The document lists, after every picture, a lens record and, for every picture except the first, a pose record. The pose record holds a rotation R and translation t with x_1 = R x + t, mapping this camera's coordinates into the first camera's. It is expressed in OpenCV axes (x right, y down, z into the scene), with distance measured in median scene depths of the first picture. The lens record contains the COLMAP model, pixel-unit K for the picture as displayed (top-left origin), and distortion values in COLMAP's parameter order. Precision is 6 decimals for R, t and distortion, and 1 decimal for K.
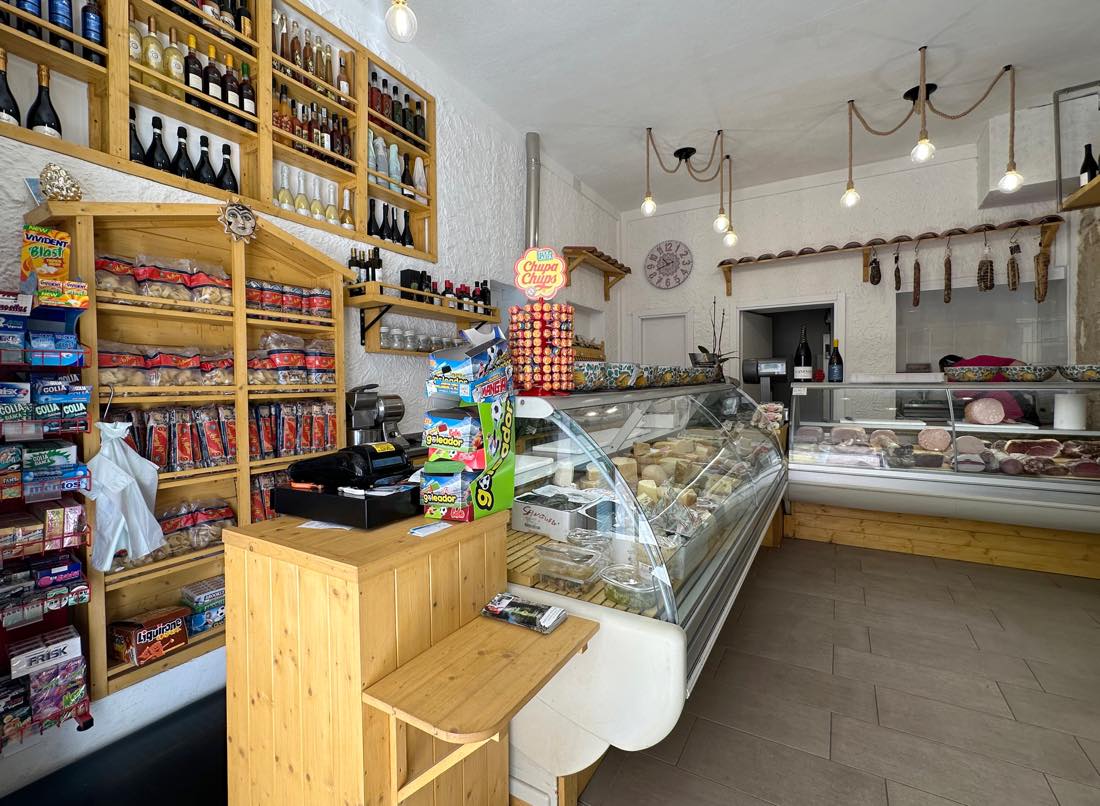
lens RADIAL K [[507.7, 0, 521.6], [0, 507.7, 391.7], [0, 0, 1]] dist [-0.001610, 0.001734]
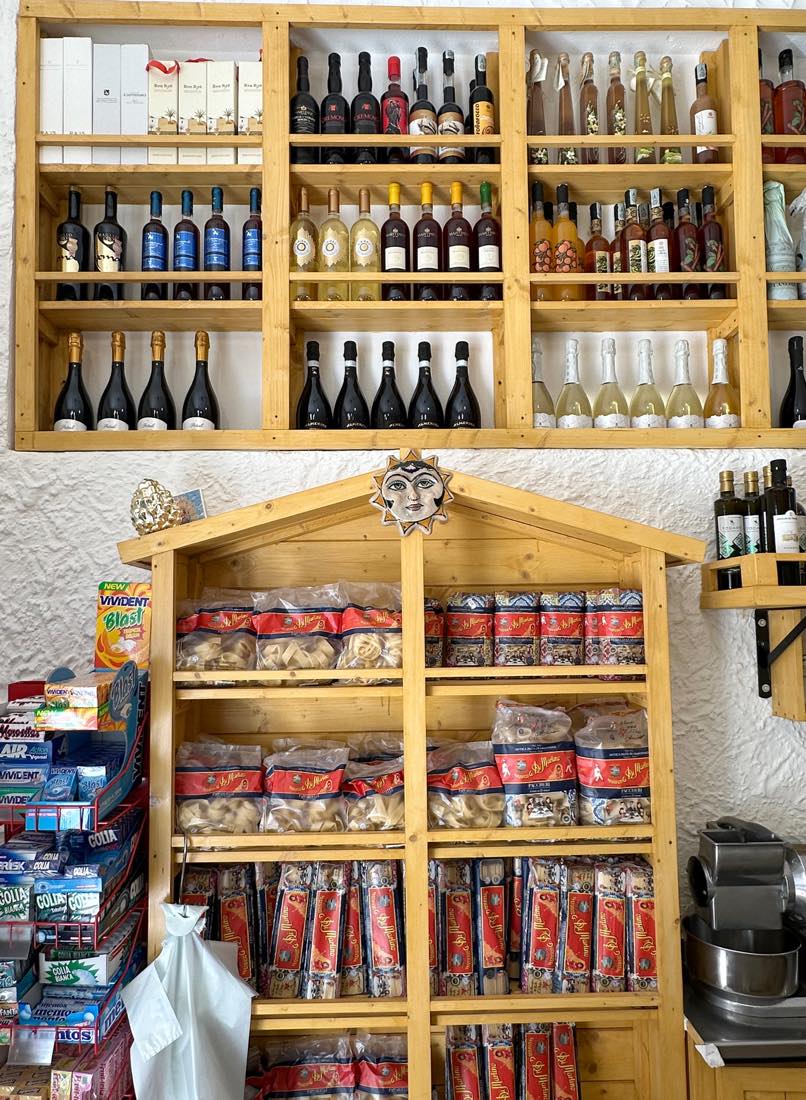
lens RADIAL K [[706.2, 0, 398.3], [0, 706.2, 569.3], [0, 0, 1]] dist [-0.001496, 0.000998]
pose [[0.545919, -0.055857, -0.835974, 0.008882], [-0.008167, 0.997373, -0.071974, -0.187317], [0.837798, 0.046119, 0.544029, 0.543235]]
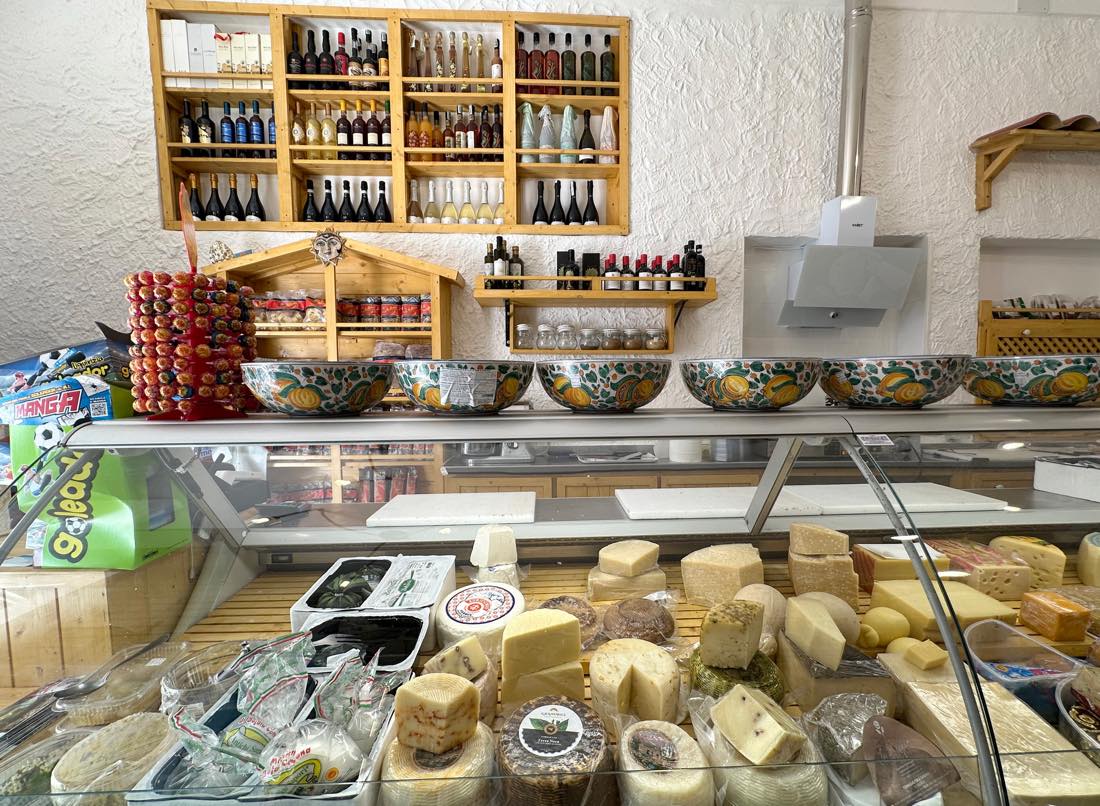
lens RADIAL K [[459.2, 0, 548.5], [0, 459.2, 410.8], [0, 0, 1]] dist [-0.000757, 0.000566]
pose [[0.564283, 0.058754, -0.823488, 0.542201], [-0.014834, 0.998025, 0.061042, -0.031003], [0.825448, -0.022229, 0.564040, 0.718182]]
